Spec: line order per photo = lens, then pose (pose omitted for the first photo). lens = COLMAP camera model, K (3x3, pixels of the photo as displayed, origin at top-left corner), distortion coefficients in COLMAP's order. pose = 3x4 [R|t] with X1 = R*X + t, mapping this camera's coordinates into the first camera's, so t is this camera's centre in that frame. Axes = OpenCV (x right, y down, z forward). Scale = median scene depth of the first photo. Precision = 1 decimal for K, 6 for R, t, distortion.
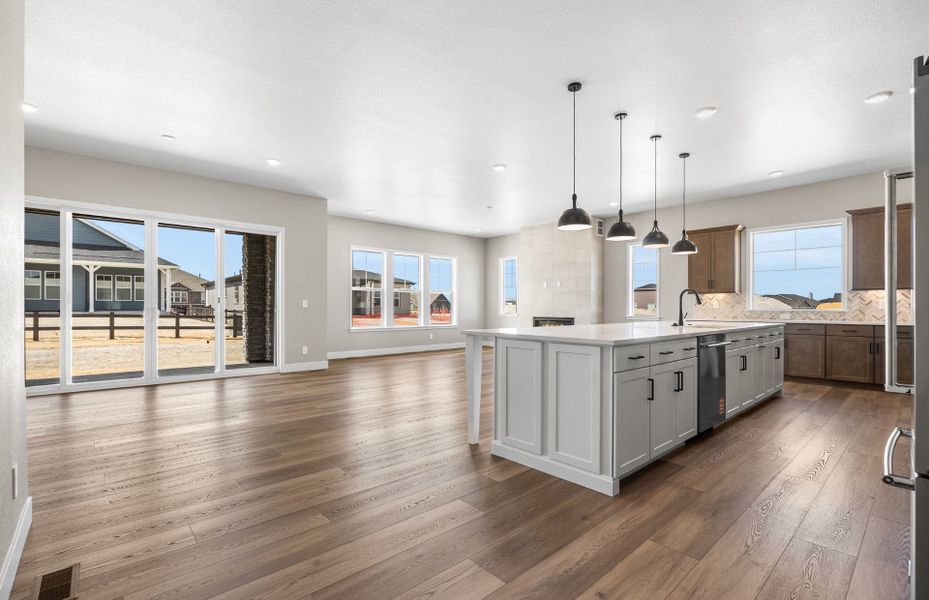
lens RADIAL K [[413.8, 0, 464.5], [0, 413.8, 300.0], [0, 0, 1]] dist [-0.003062, -0.000129]
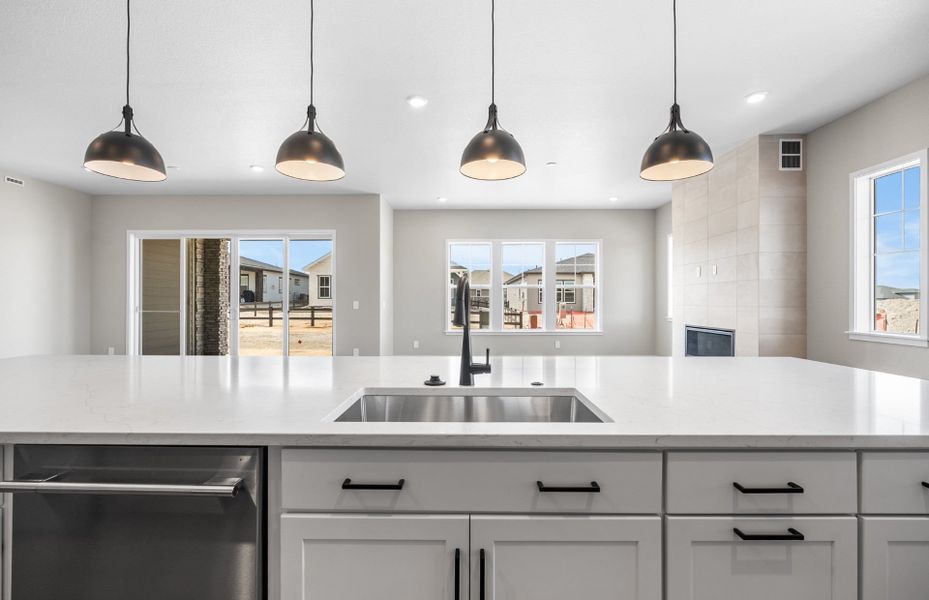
lens RADIAL K [[413.8, 0, 464.5], [0, 413.8, 300.0], [0, 0, 1]] dist [-0.003062, -0.000129]
pose [[0.705477, 0.003334, -0.708725, 0.408953], [0.000272, 0.999988, 0.004975, 0.000937], [0.708733, -0.003702, 0.705467, 0.366439]]
